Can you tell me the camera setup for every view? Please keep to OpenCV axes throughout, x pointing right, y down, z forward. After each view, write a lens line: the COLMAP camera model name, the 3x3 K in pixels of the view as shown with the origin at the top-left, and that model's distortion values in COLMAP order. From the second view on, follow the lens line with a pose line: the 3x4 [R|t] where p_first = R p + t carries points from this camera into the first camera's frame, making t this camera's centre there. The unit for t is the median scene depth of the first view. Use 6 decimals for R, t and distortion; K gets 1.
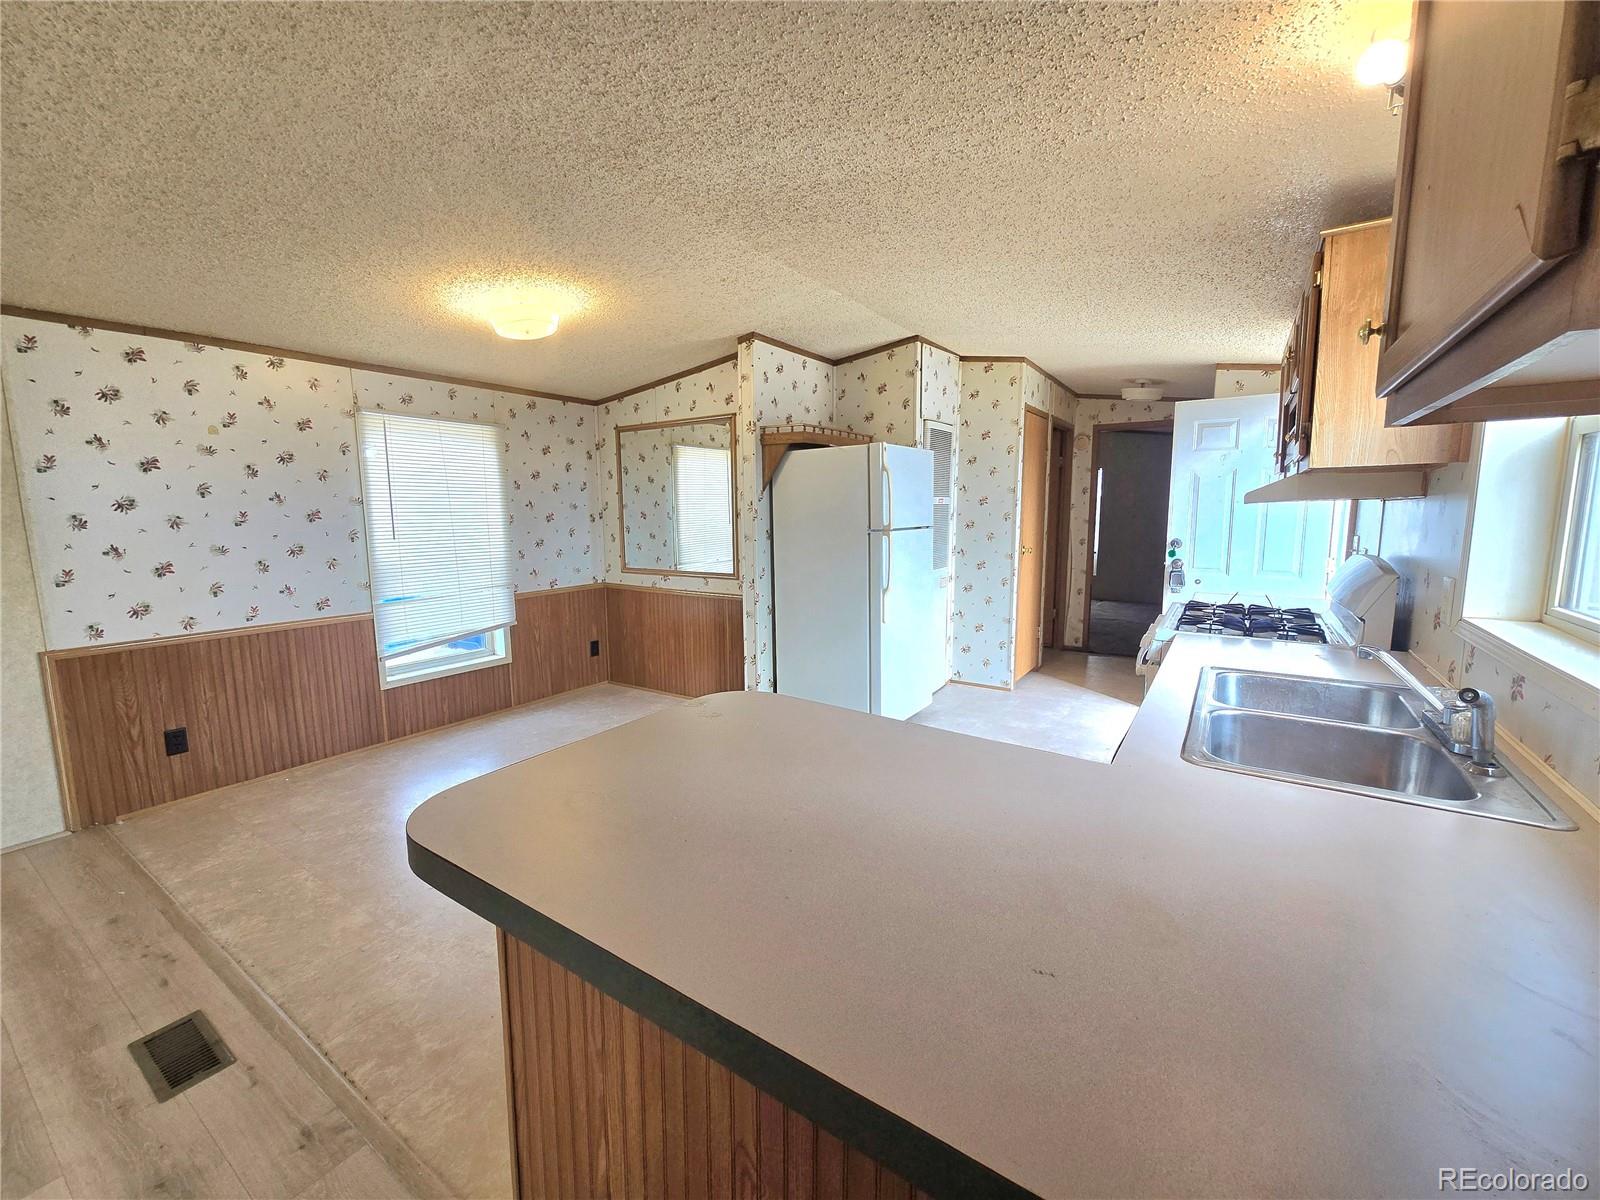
lens RADIAL K [[653.4, 0, 799.7], [0, 653.4, 592.9], [0, 0, 1]] dist [-0.003870, 0.001517]
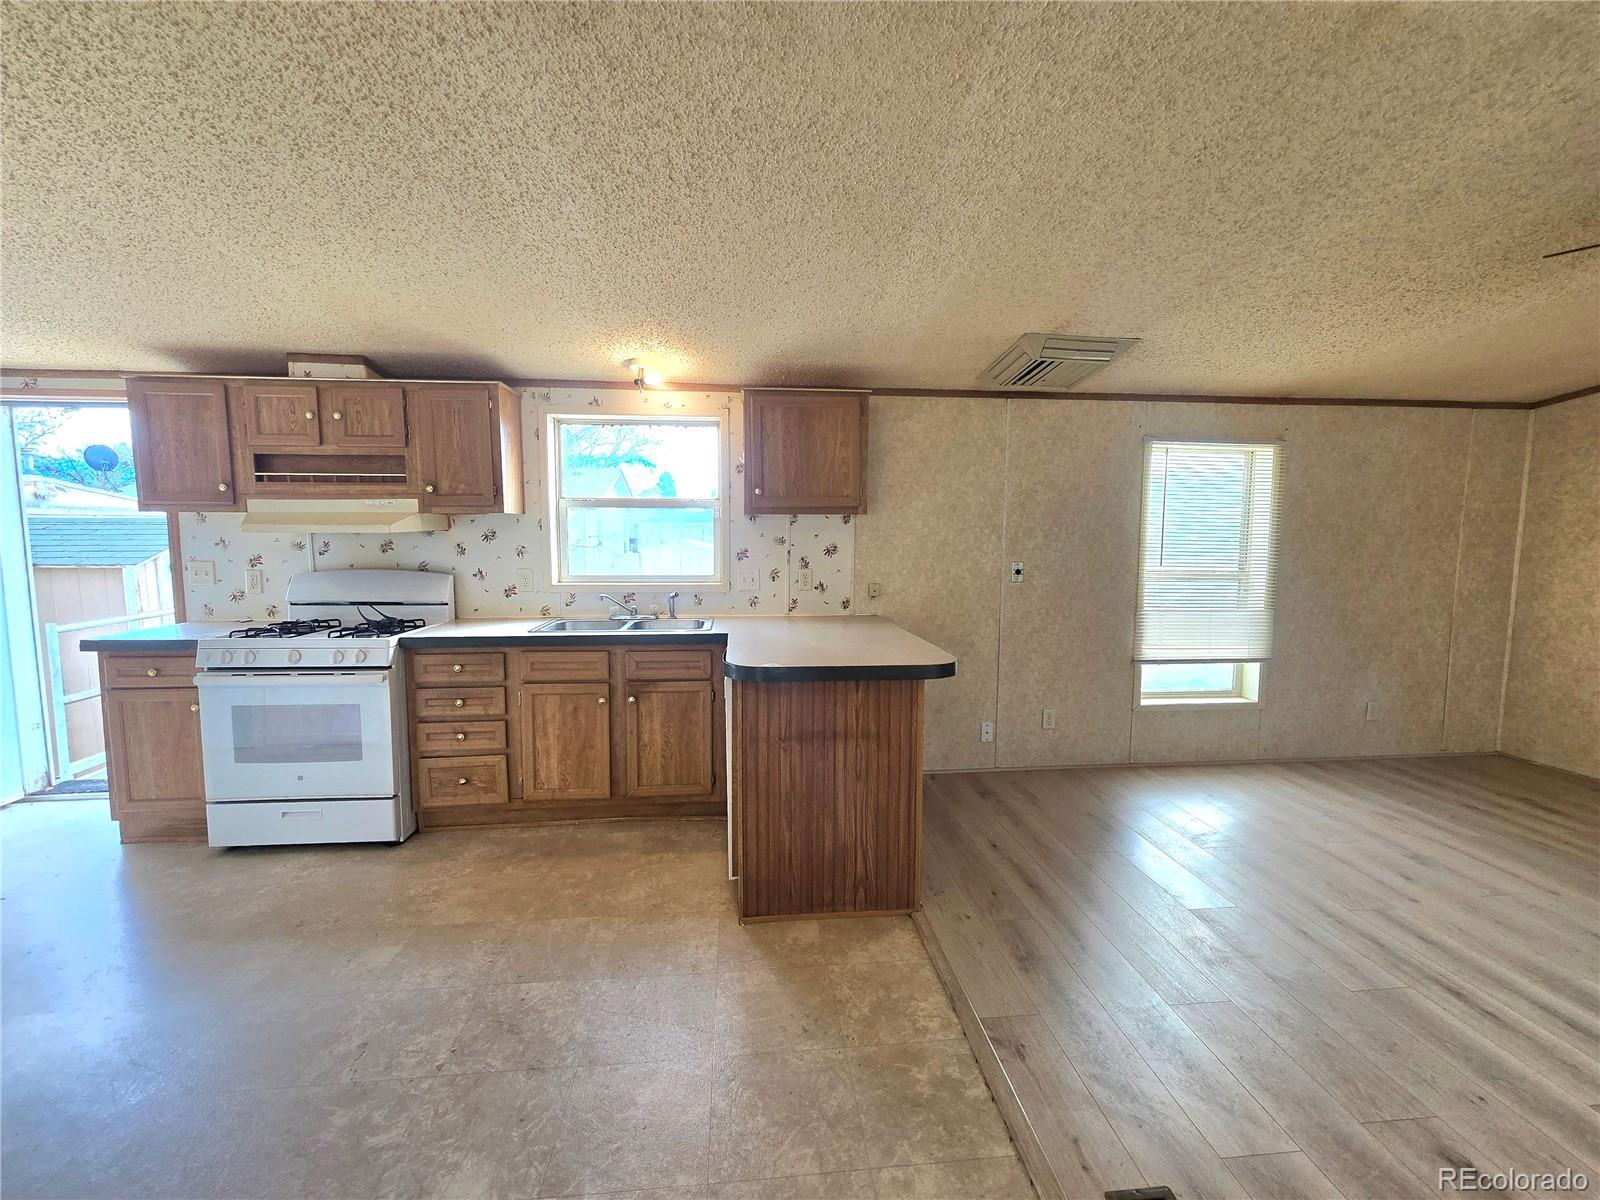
lens RADIAL K [[653.4, 0, 798.7], [0, 653.4, 592.1], [0, 0, 1]] dist [-0.003870, 0.001517]
pose [[-0.627180, -0.066005, 0.776072, -0.556609], [0.102703, 0.980694, 0.166408, -0.098048], [-0.772073, 0.184073, -0.608293, 0.763714]]
